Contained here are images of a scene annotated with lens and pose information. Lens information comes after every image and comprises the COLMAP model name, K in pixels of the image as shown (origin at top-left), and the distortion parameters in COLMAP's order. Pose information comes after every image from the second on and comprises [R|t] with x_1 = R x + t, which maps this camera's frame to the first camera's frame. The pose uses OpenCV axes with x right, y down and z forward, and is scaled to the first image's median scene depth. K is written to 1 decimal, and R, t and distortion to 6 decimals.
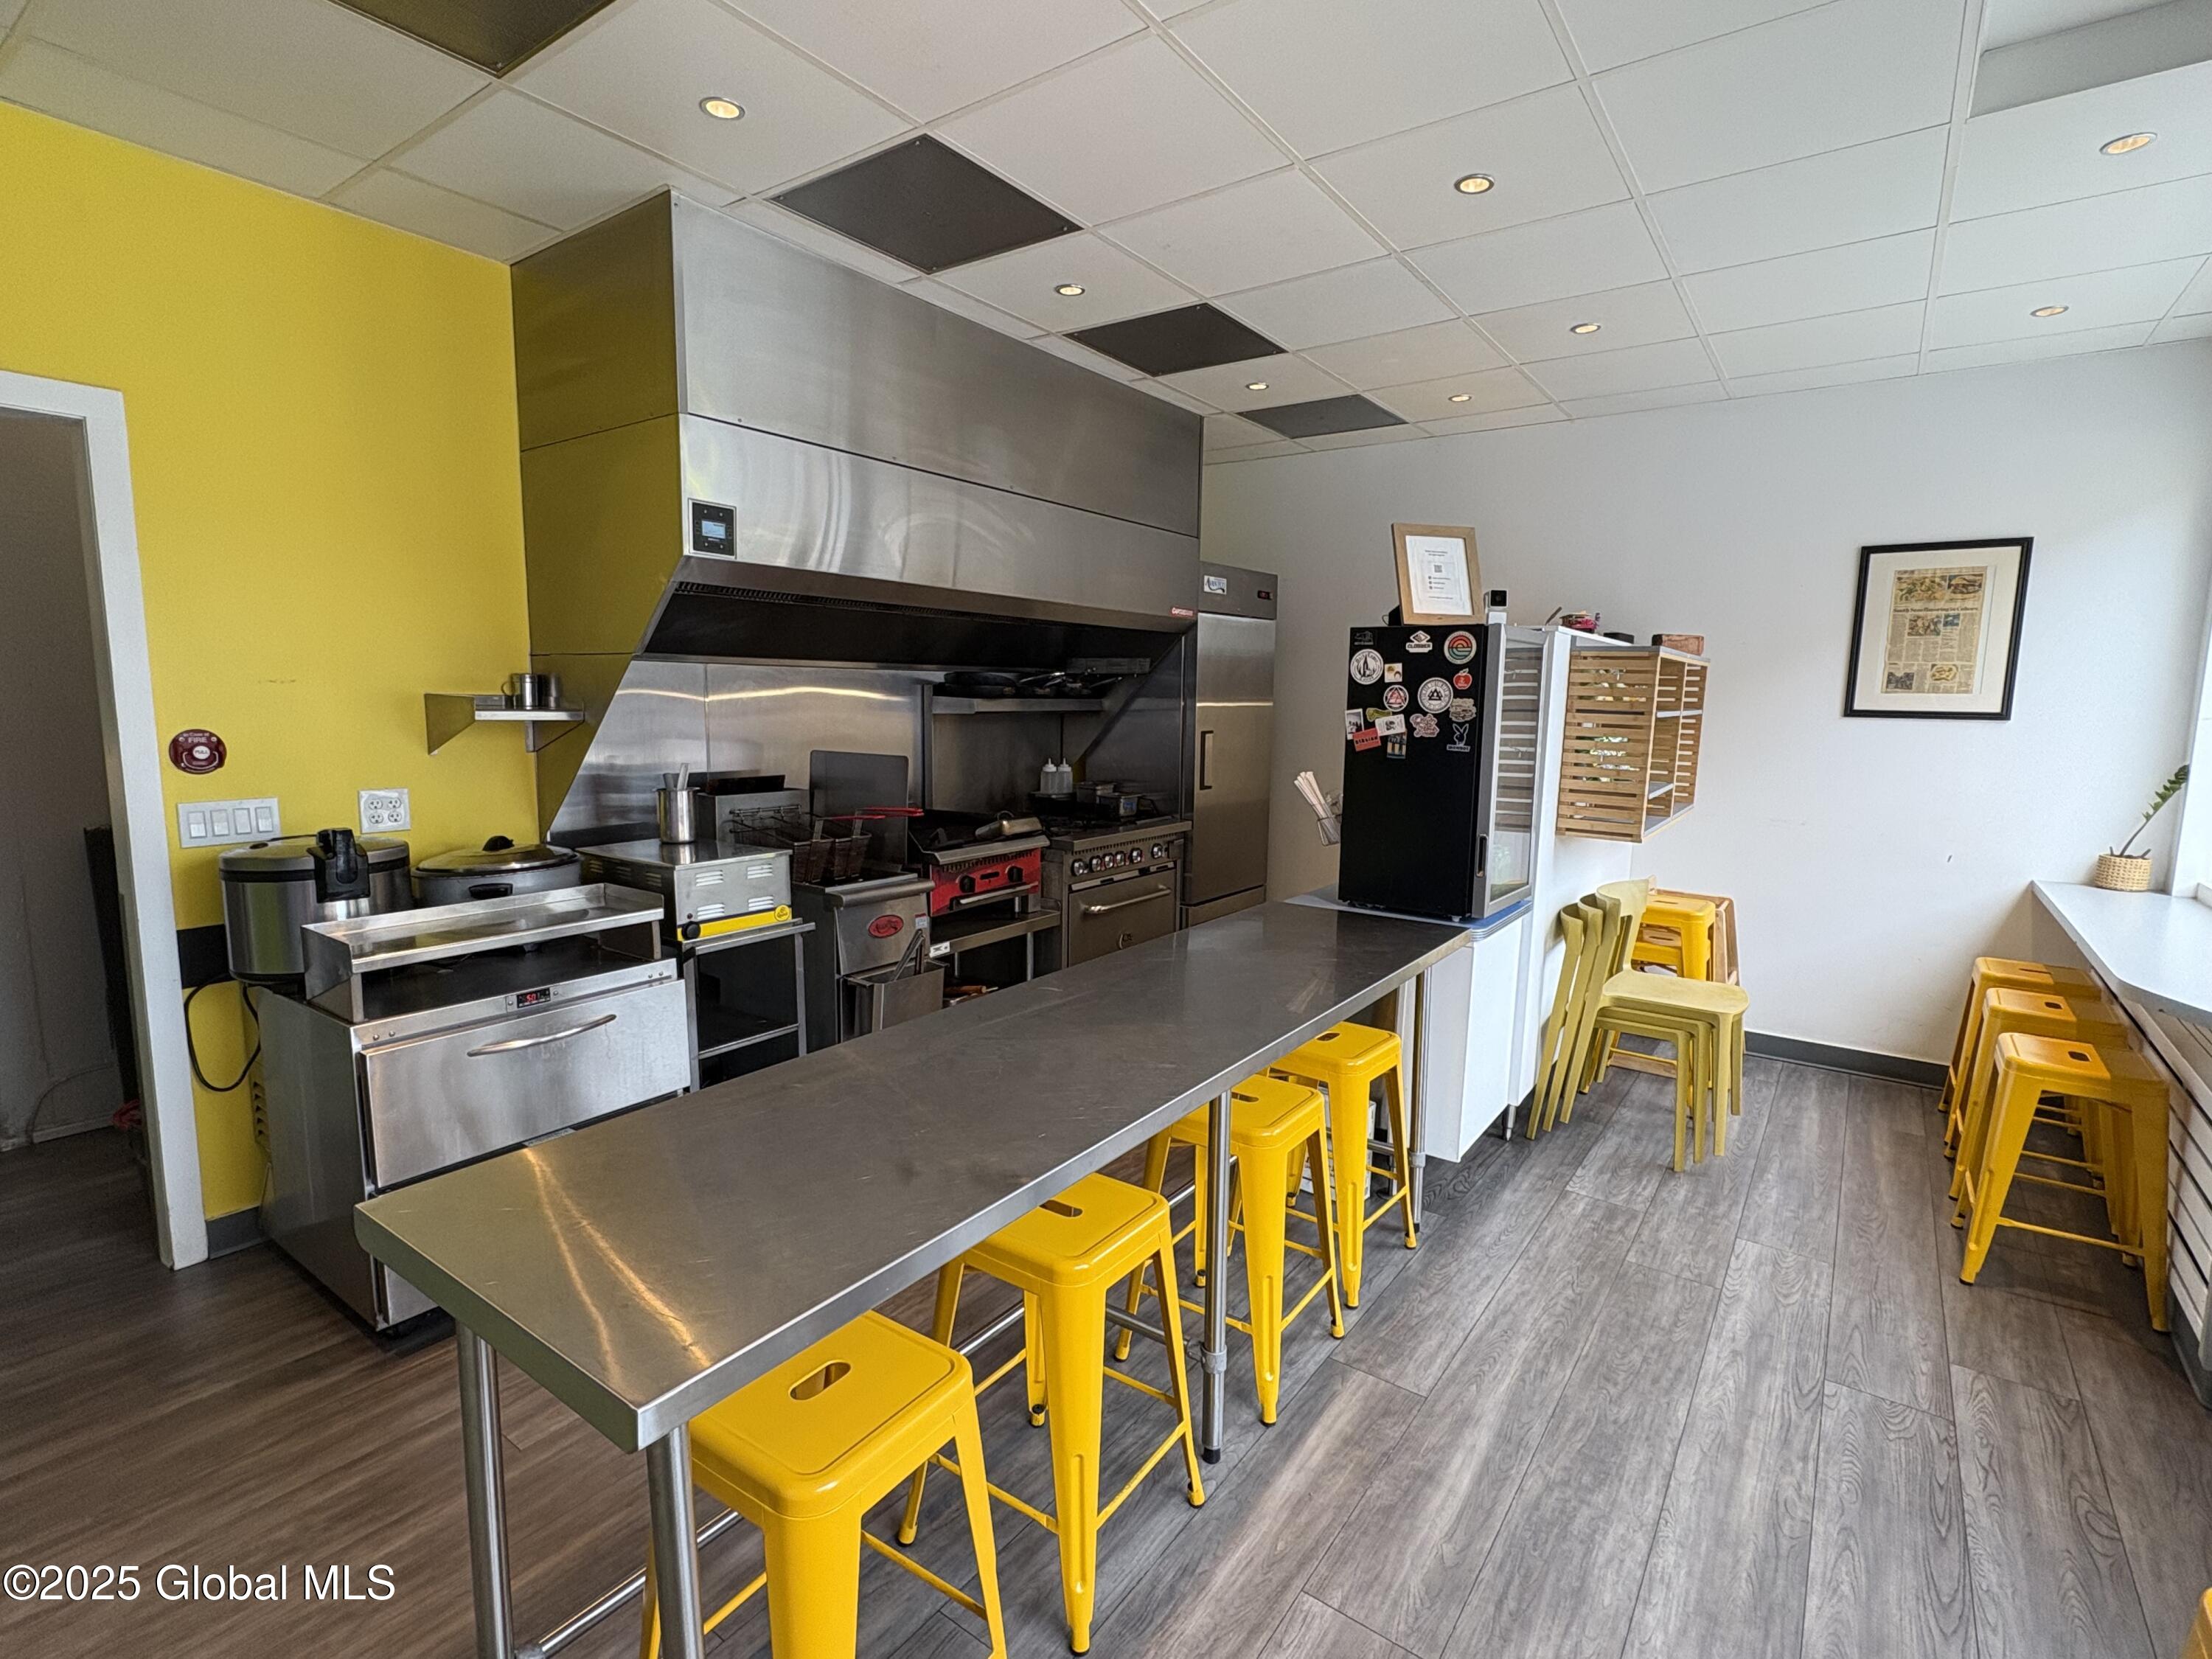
lens RADIAL K [[1053.2, 0, 1102.8], [0, 1053.2, 830.7], [0, 0, 1]] dist [0.003499, -0.000984]
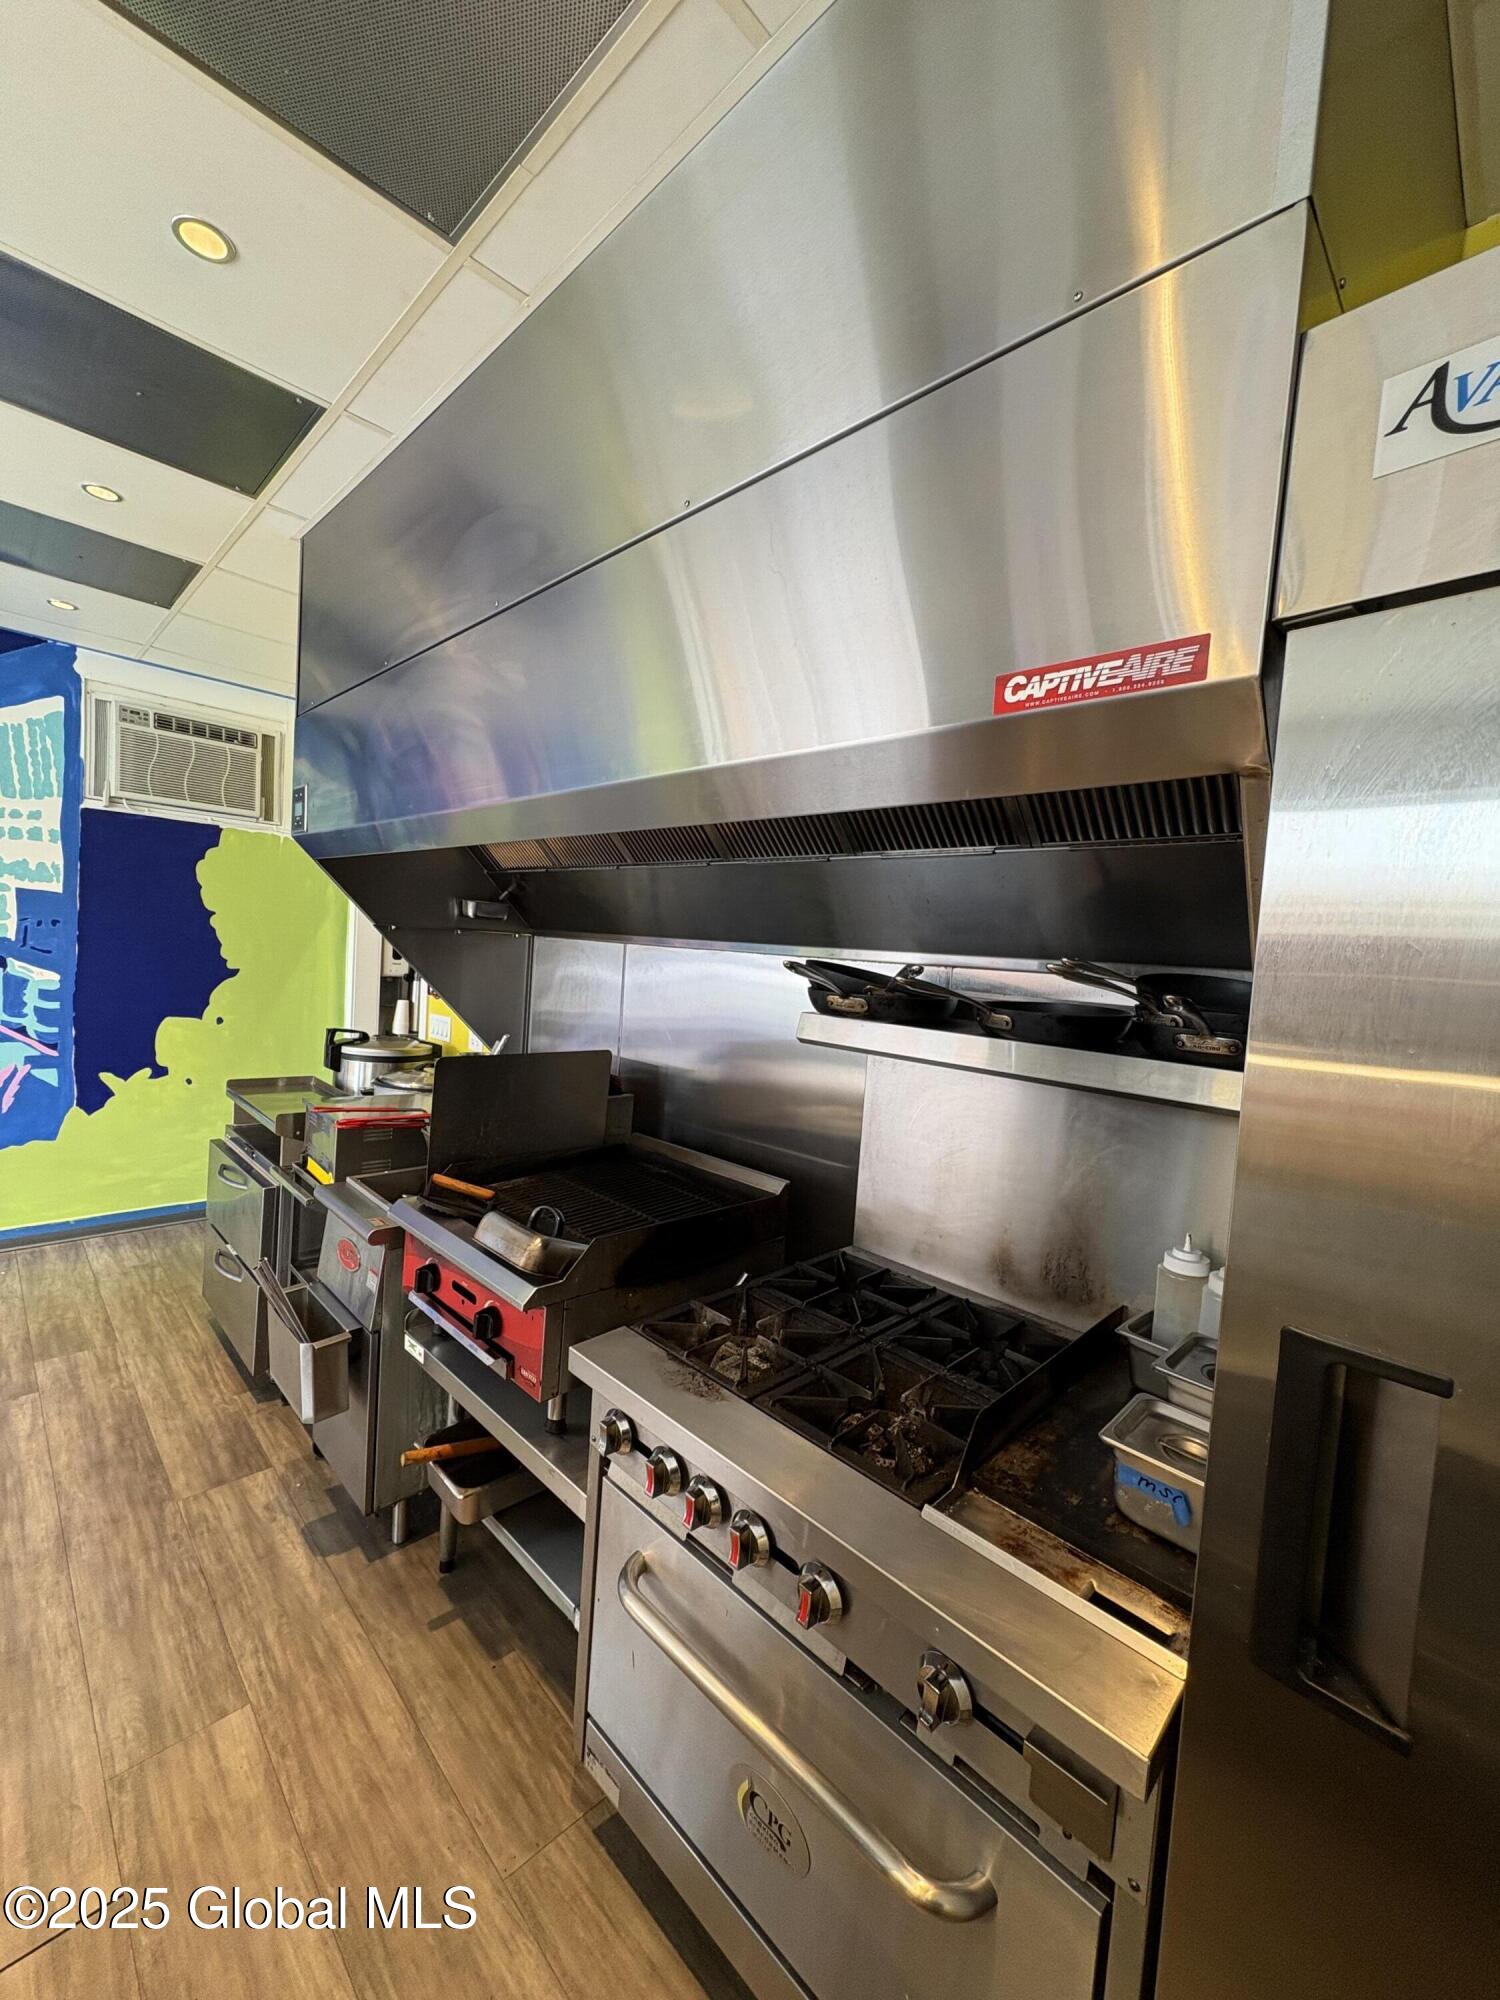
lens RADIAL K [[800.1, 0, 740.1], [0, 800.1, 995.5], [0, 0, 1]] dist [-0.000069, 0.000147]
pose [[-0.164792, 0.030184, -0.985866, 0.373557], [-0.194804, 0.978847, 0.062531, -0.219641], [0.966900, 0.202355, -0.155426, 1.492783]]
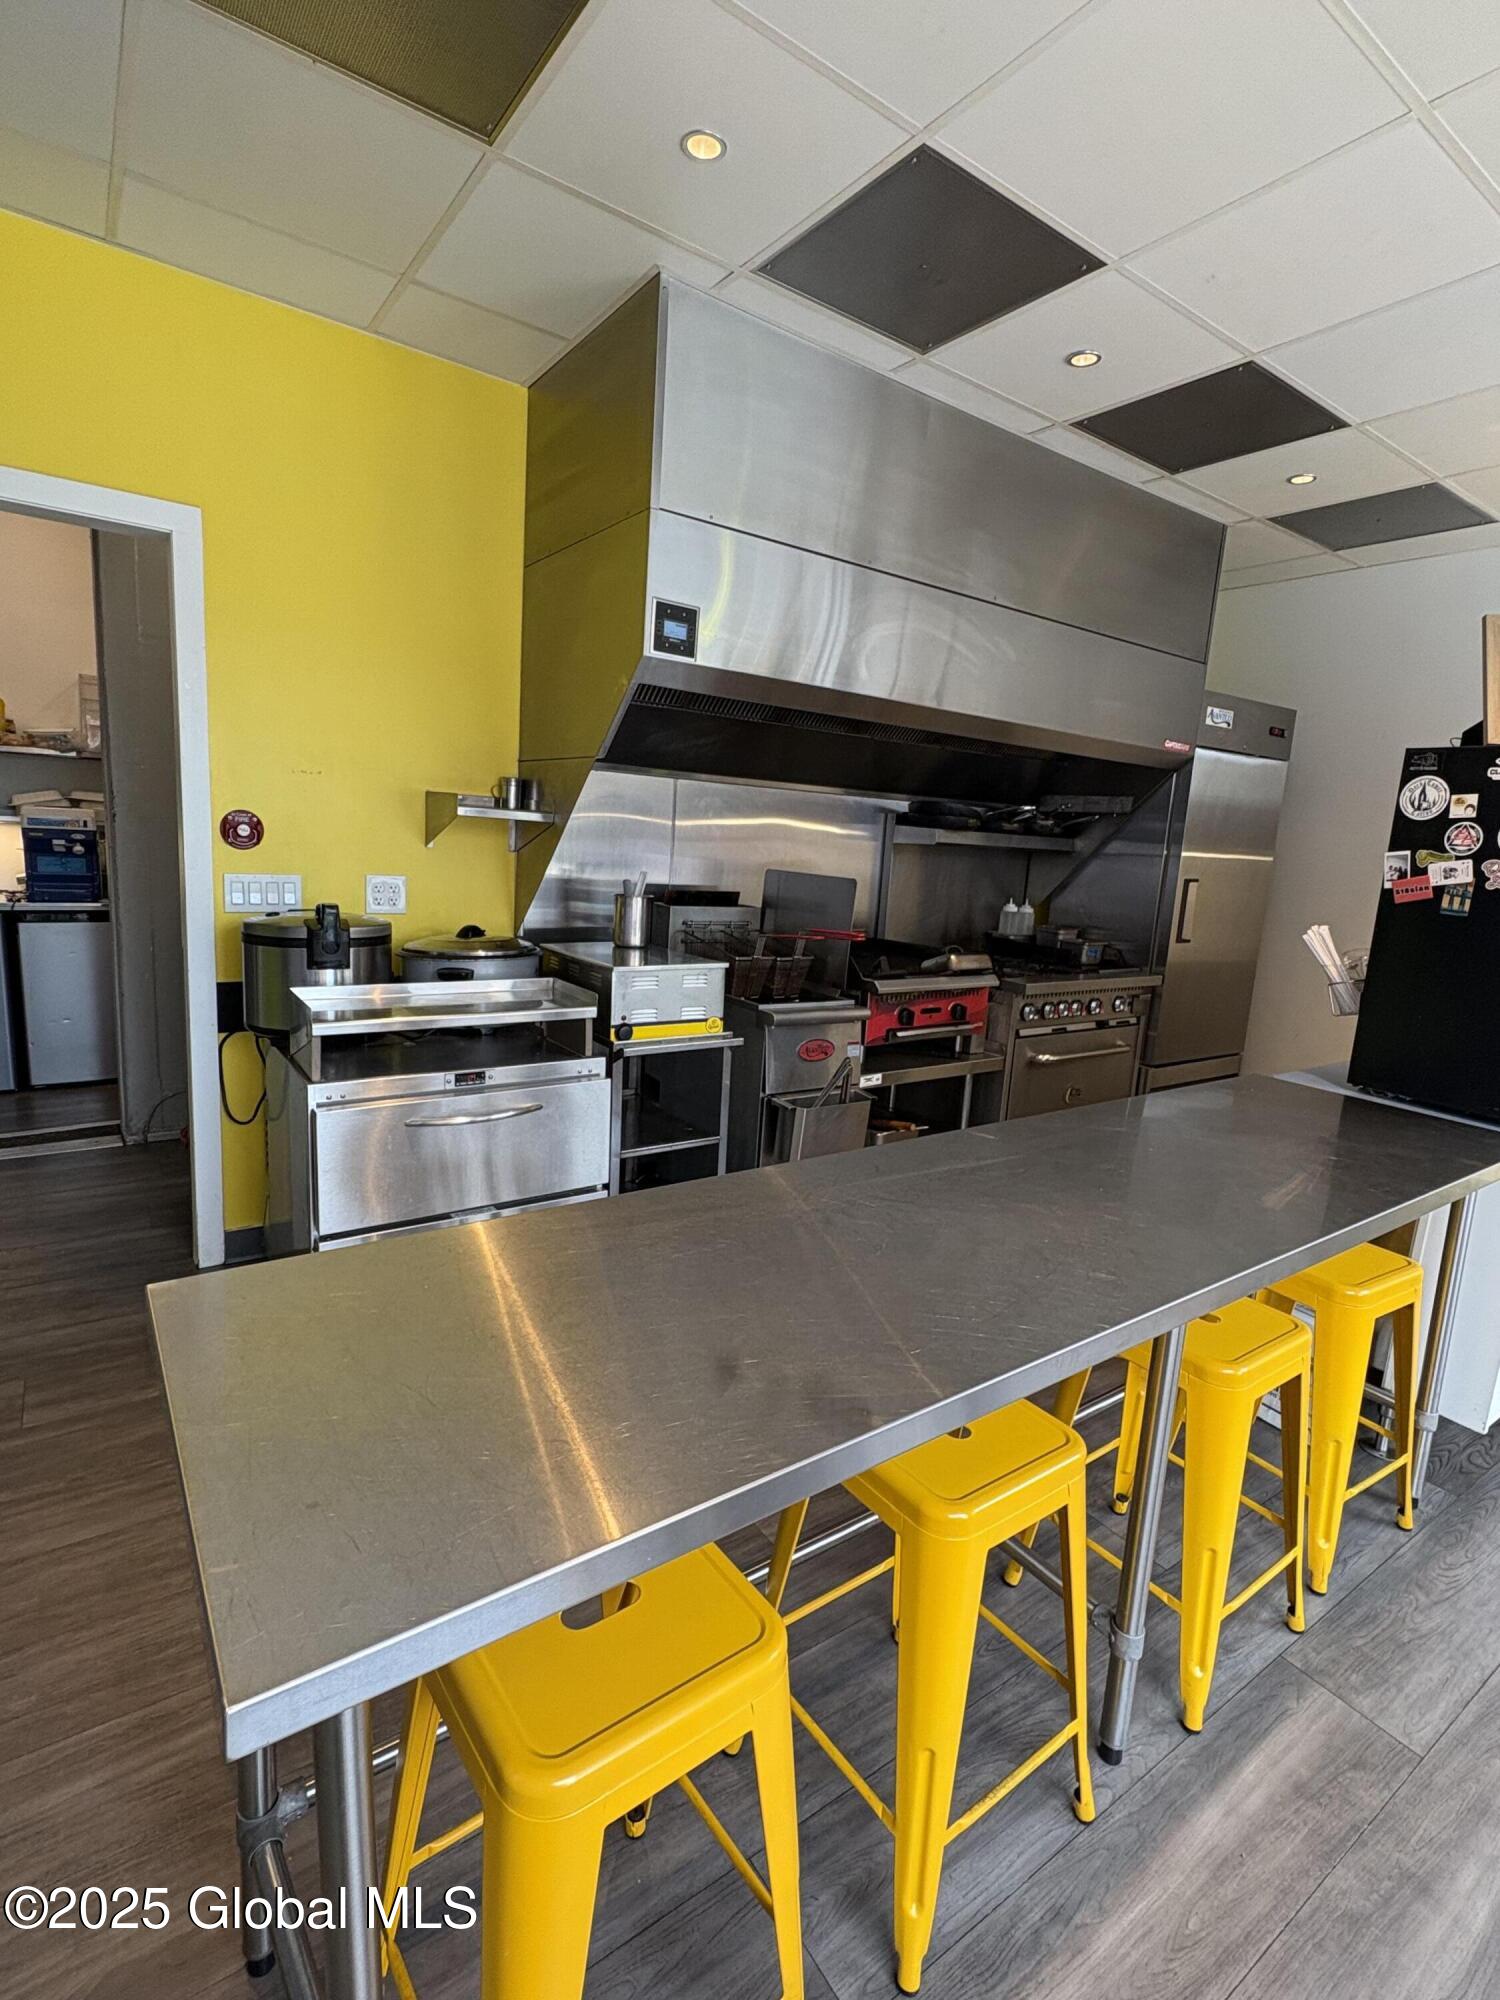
lens RADIAL K [[952.3, 0, 756.9], [0, 952.3, 997.6], [0, 0, 1]] dist [0.003499, -0.000984]
pose [[0.946690, 0.100573, -0.306046, 0.008874], [-0.091399, 0.994833, 0.044199, 0.008724], [0.308909, -0.013871, 0.950990, 0.157433]]
